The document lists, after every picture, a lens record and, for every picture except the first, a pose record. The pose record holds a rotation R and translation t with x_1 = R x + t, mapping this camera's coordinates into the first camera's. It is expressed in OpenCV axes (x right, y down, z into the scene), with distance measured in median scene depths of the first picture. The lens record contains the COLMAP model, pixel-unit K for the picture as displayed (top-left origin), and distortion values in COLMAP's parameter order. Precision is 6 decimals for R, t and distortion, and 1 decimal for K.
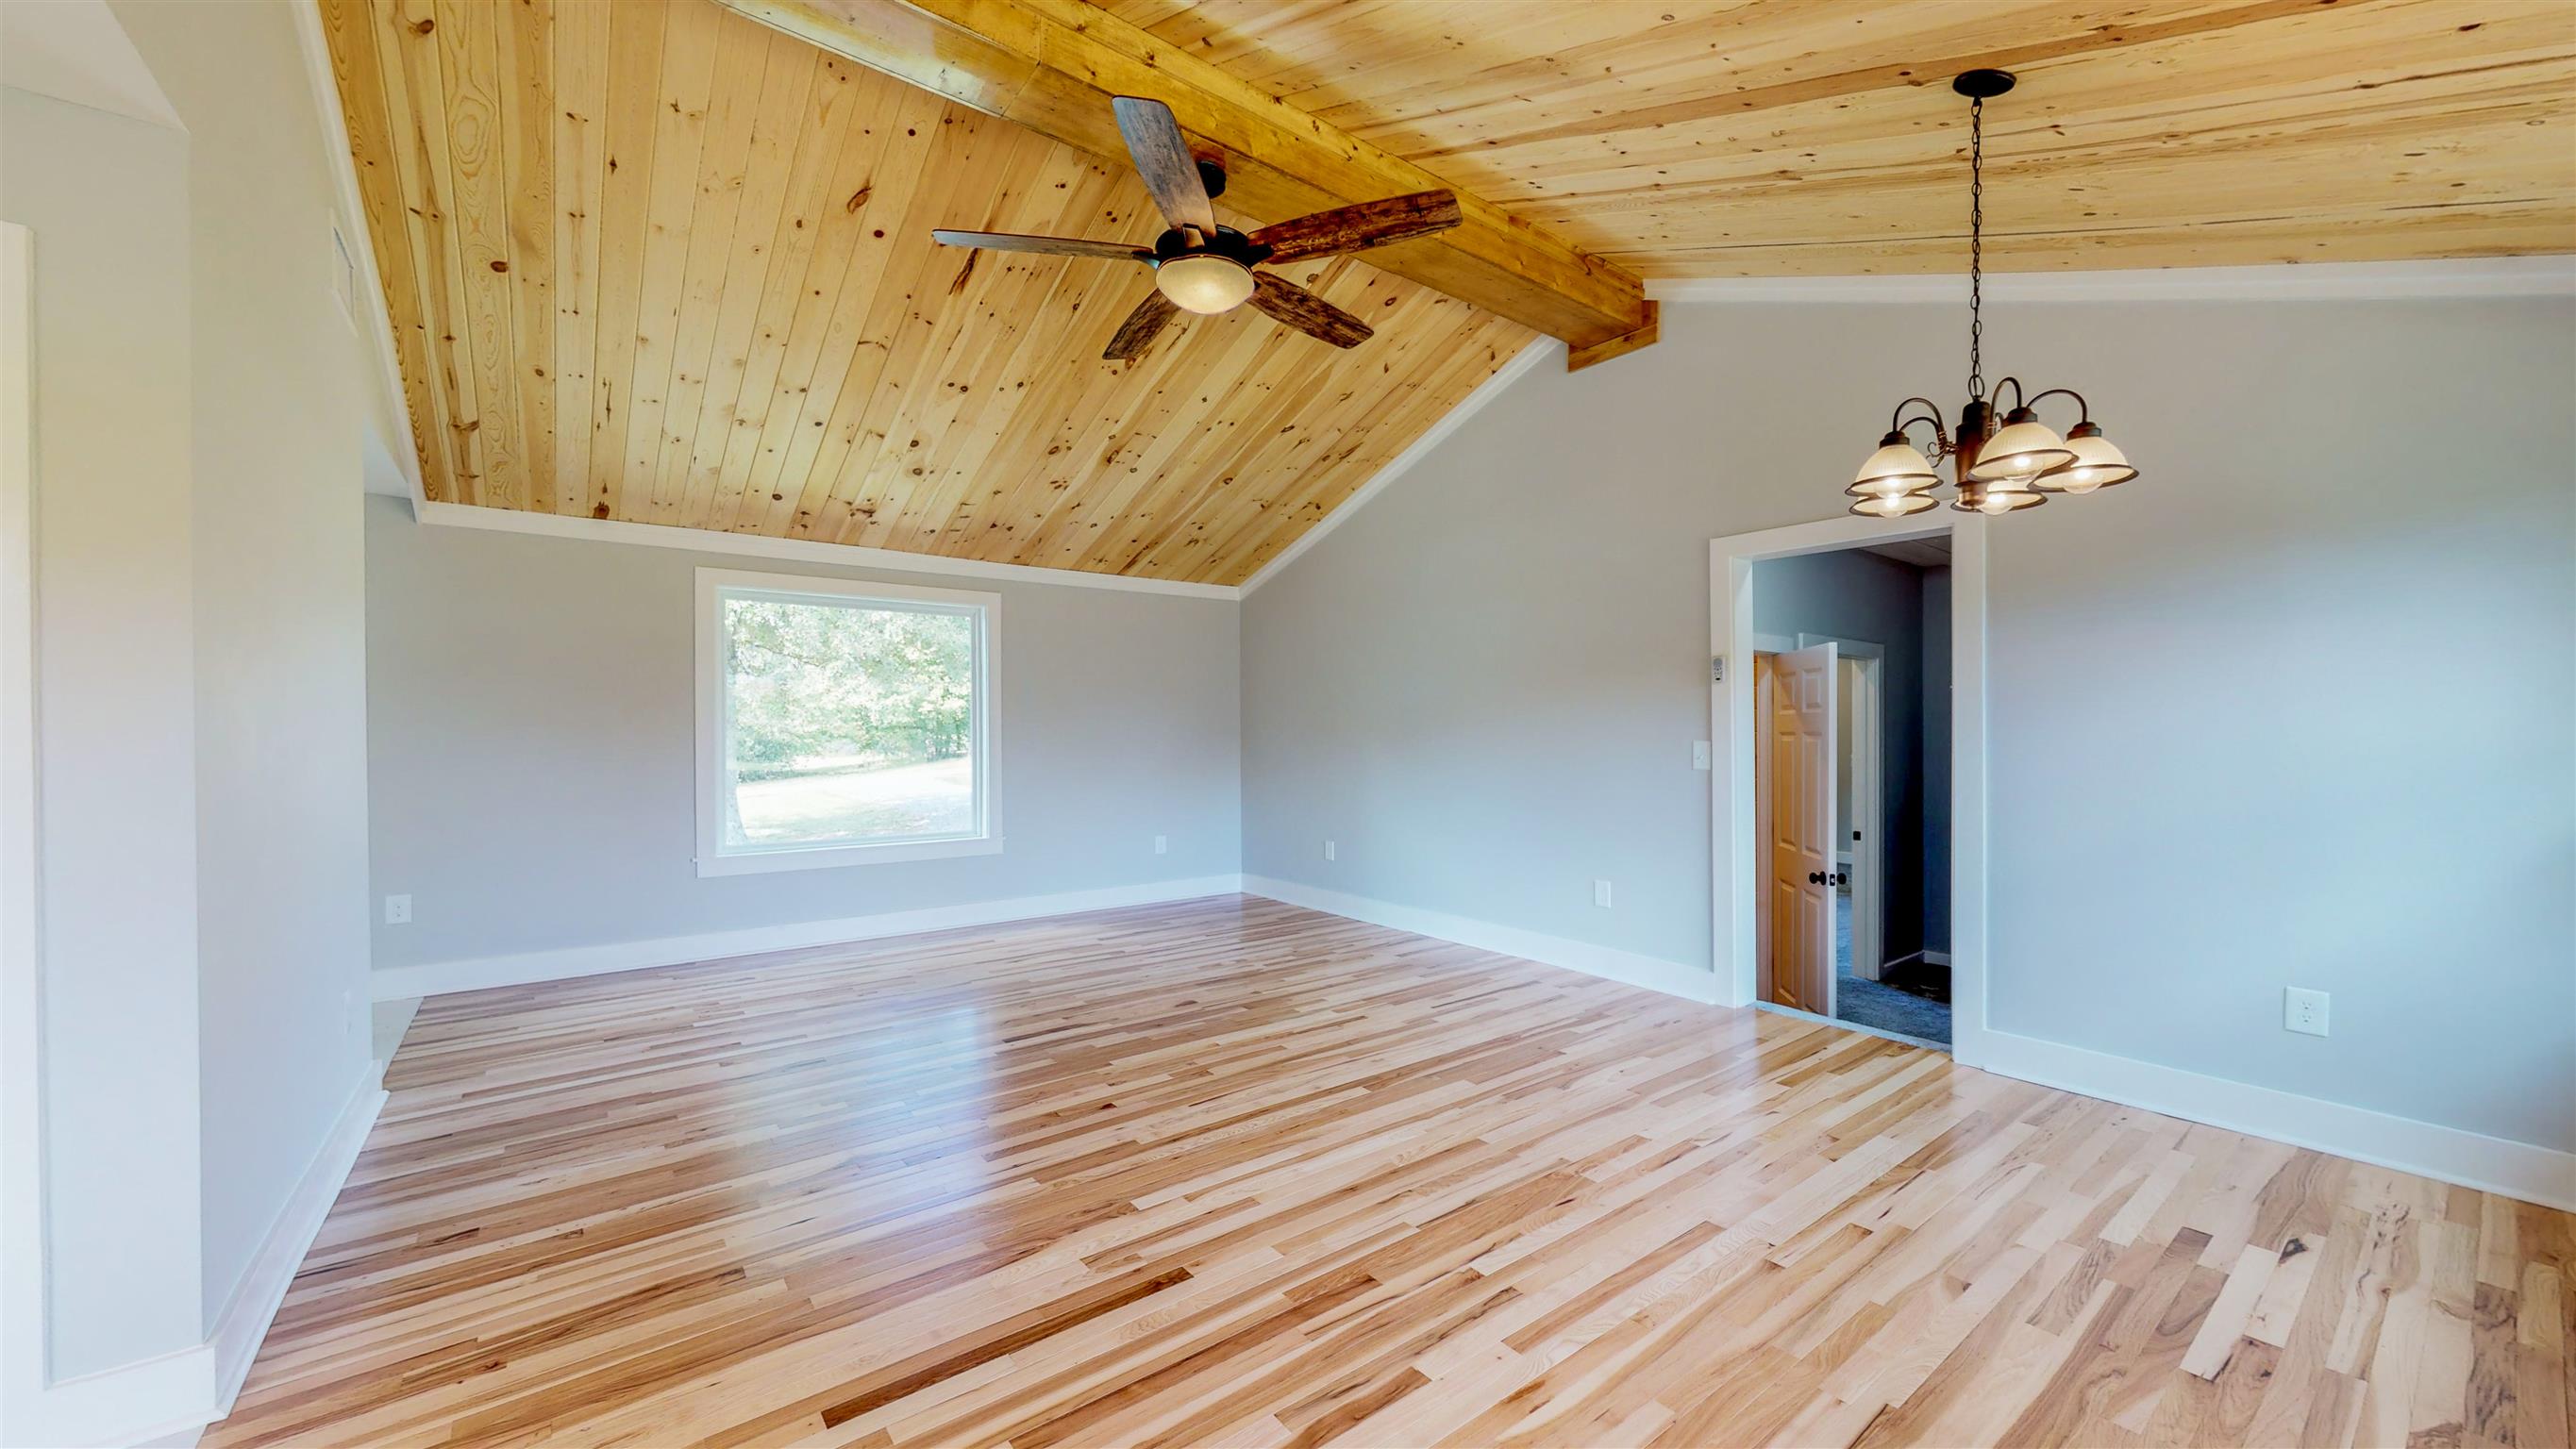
lens RADIAL K [[949.5, 0, 1286.3], [0, 949.5, 738.3], [0, 0, 1]] dist [0.000139, -0.000382]
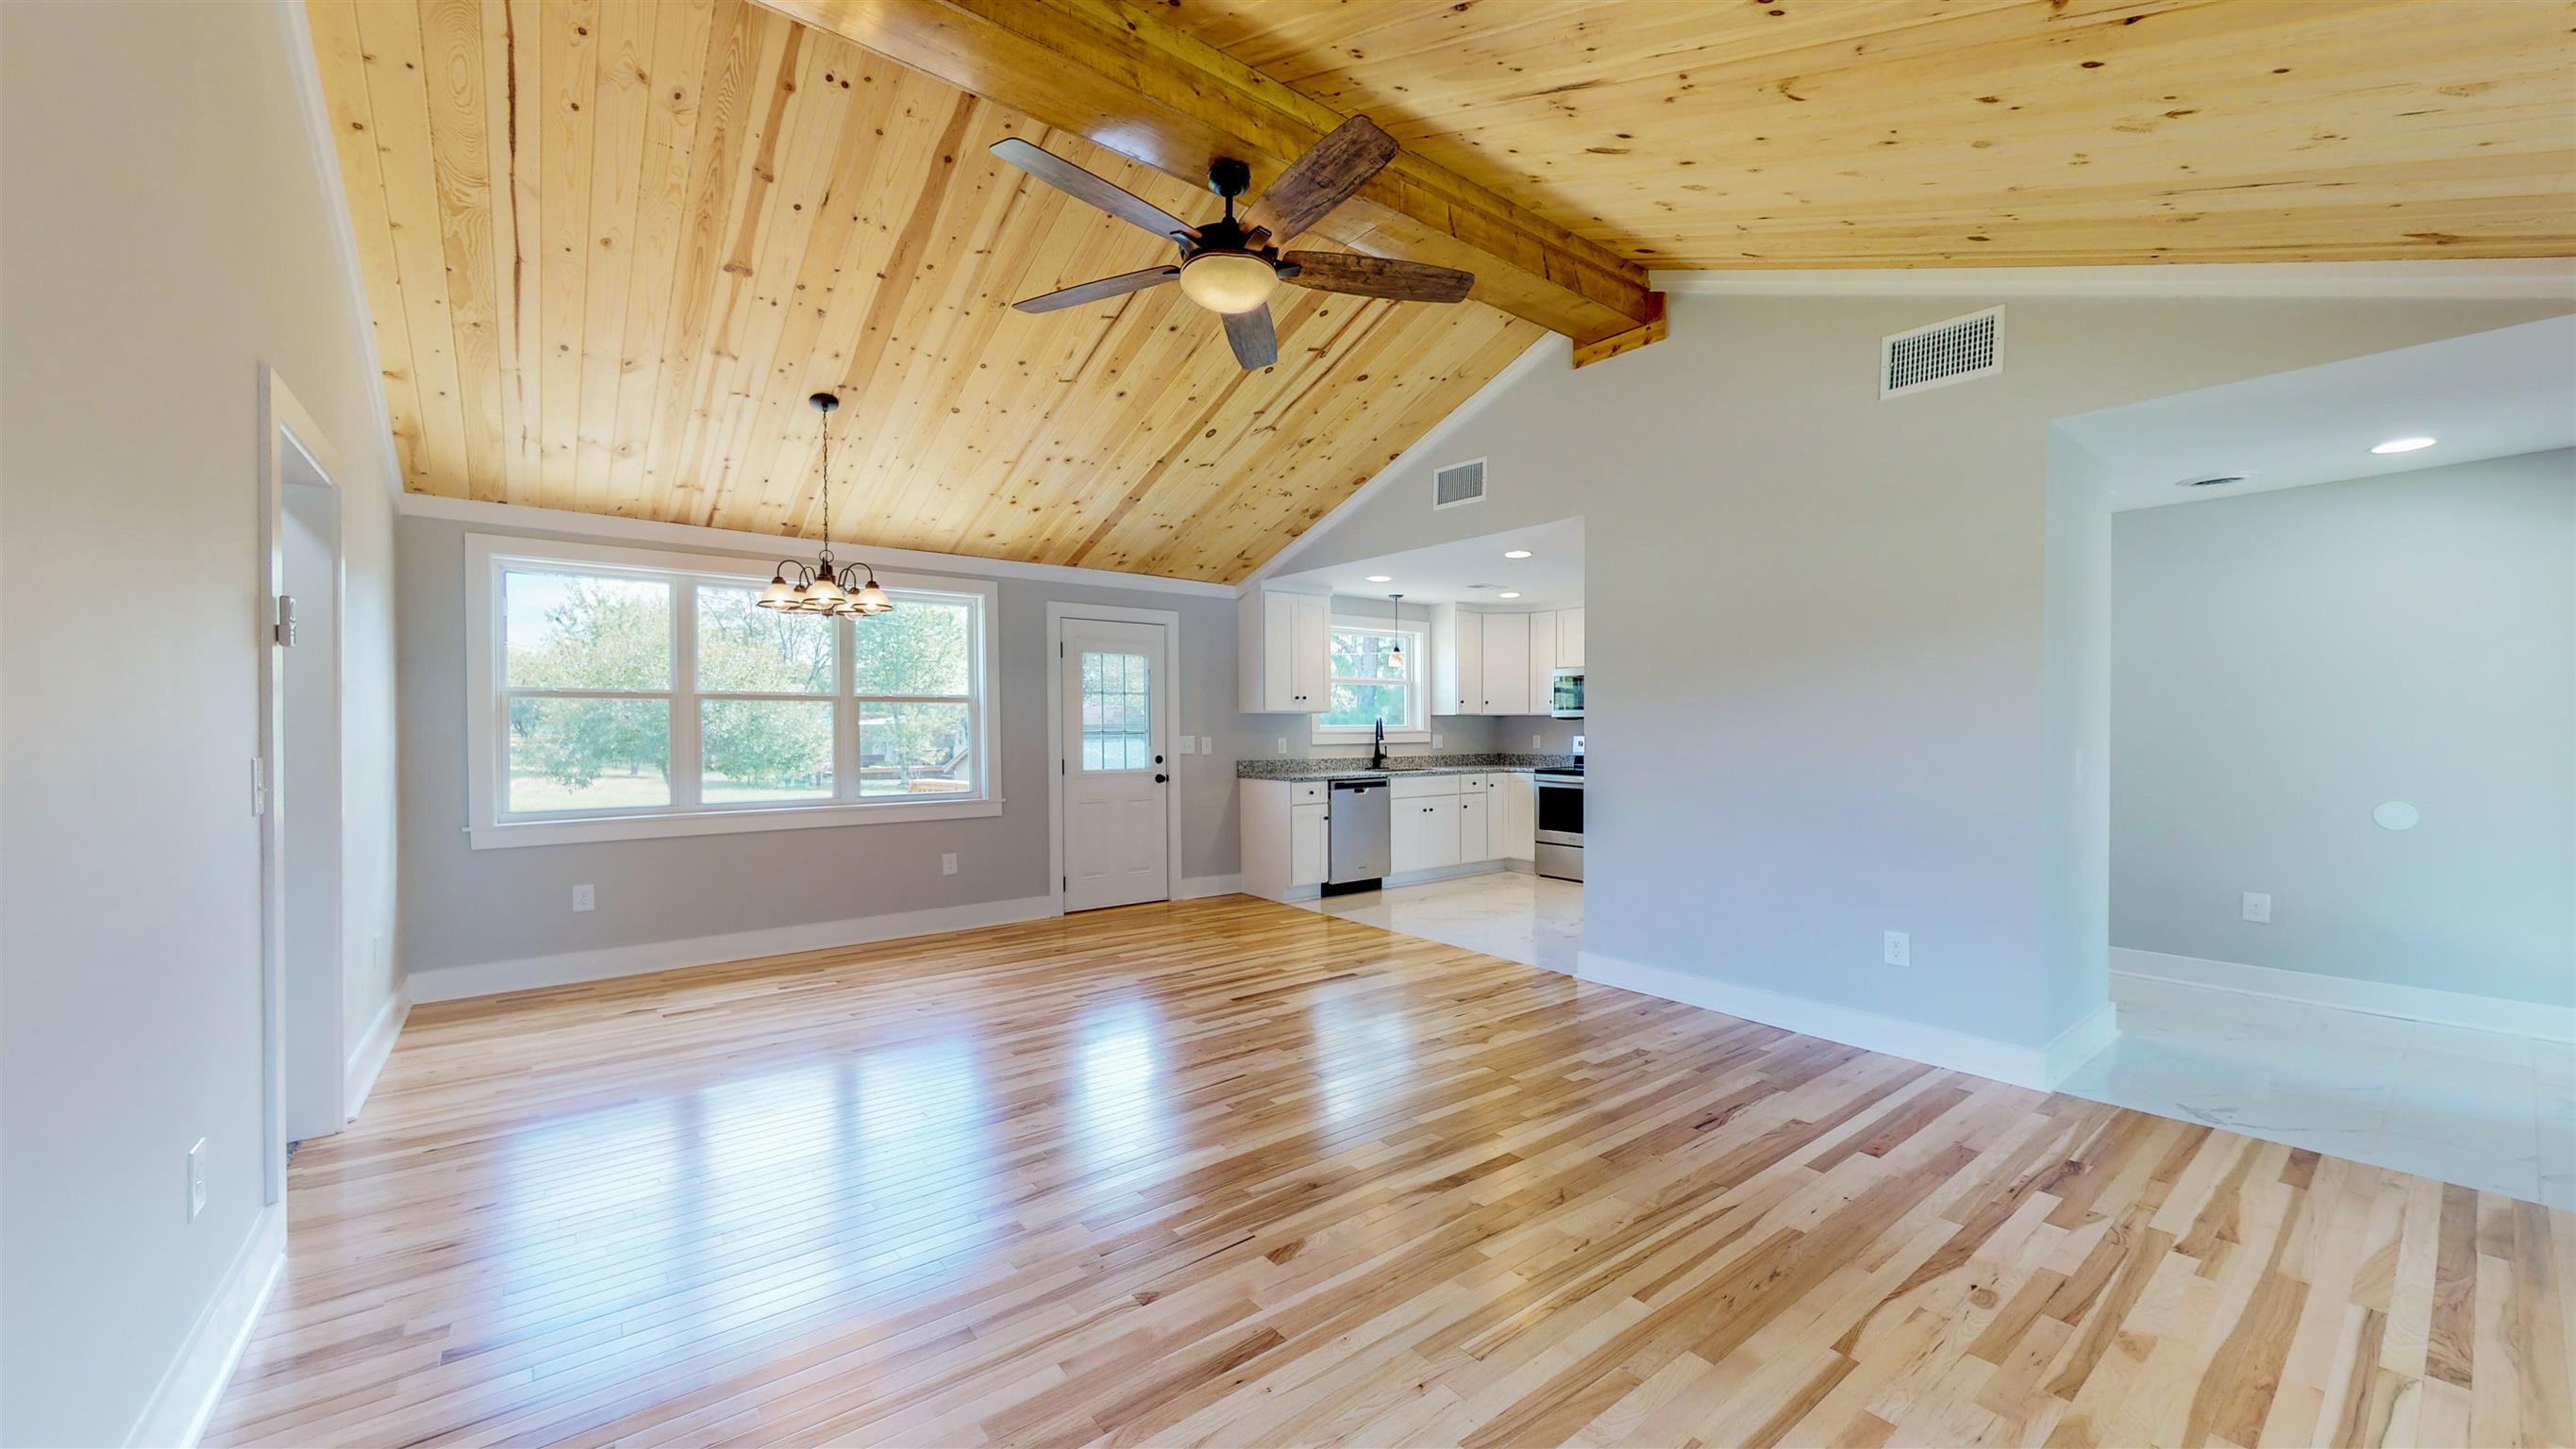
lens RADIAL K [[949.5, 0, 1286.3], [0, 949.5, 738.3], [0, 0, 1]] dist [0.000139, -0.000382]
pose [[-0.999941, 0.003328, -0.010373, -0.108366], [0.003147, 0.999843, 0.017423, -0.016577], [0.010430, 0.017389, -0.999794, 1.643665]]
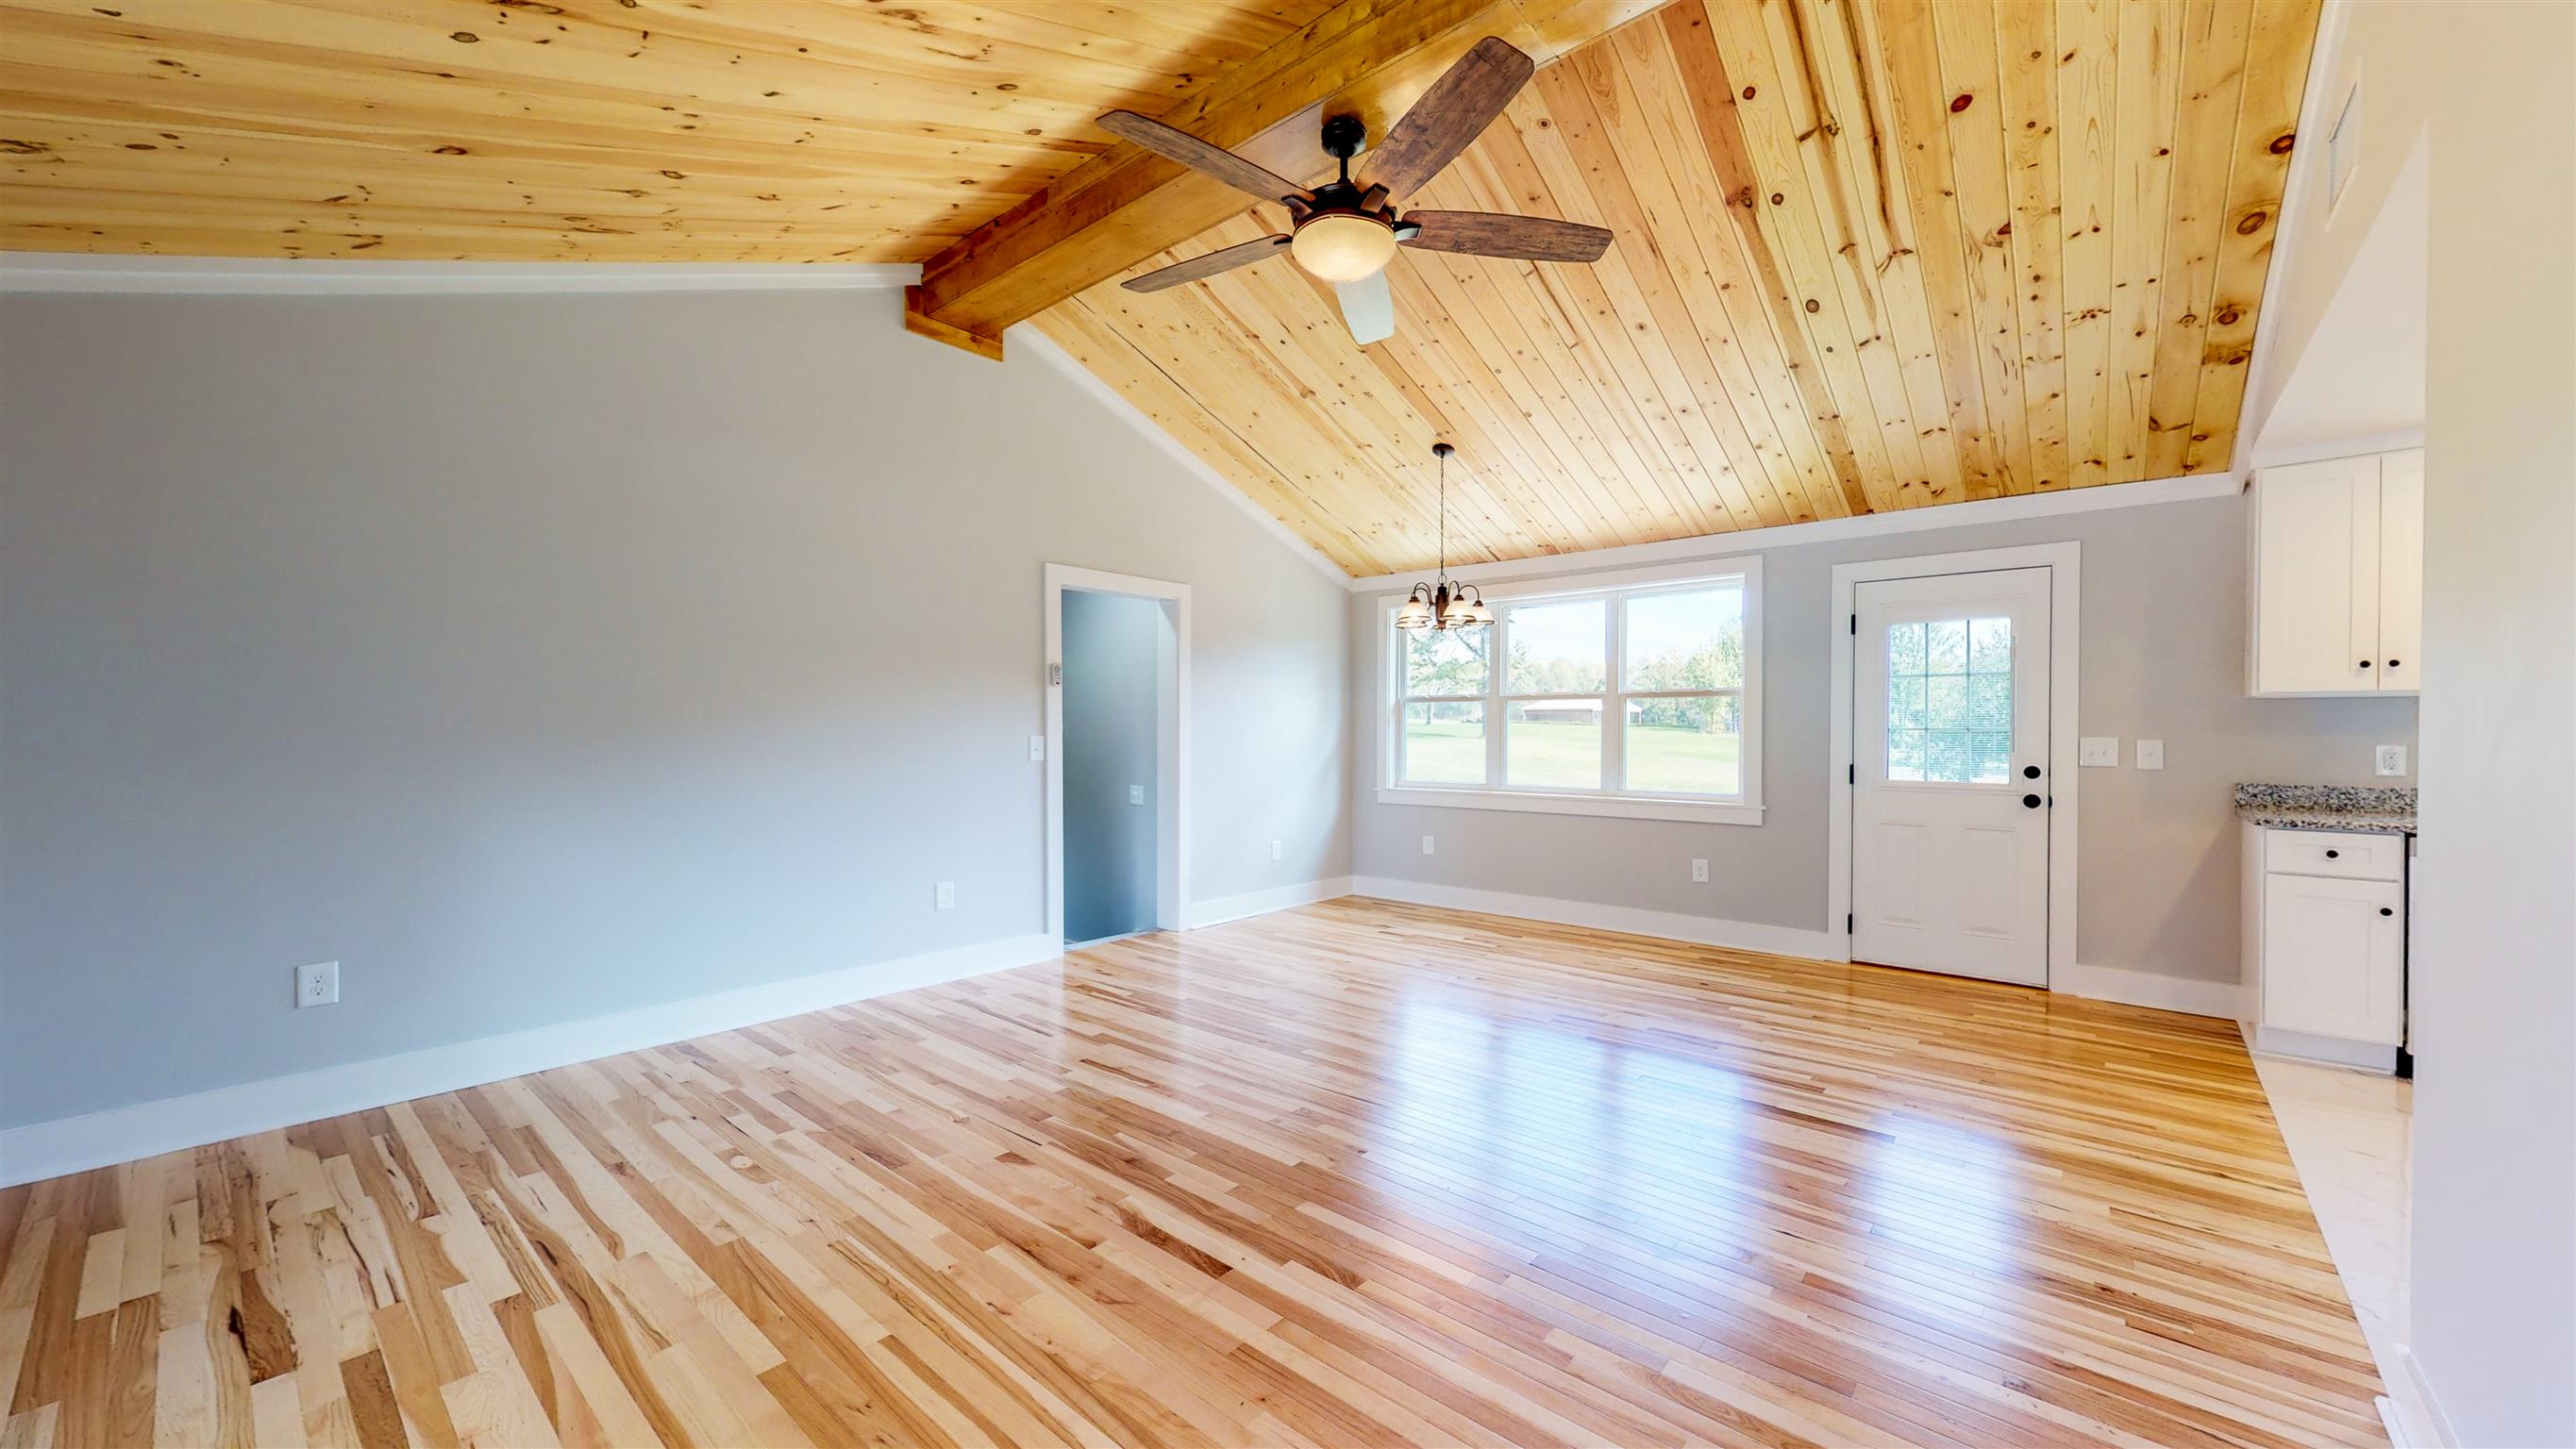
lens RADIAL K [[949.5, 0, 1286.3], [0, 949.5, 738.3], [0, 0, 1]] dist [0.000139, -0.000382]
pose [[-0.207094, -0.009663, 0.978273, -0.815023], [0.004687, 0.999930, 0.010869, -0.006072], [-0.978310, 0.006836, -0.207034, 1.027678]]
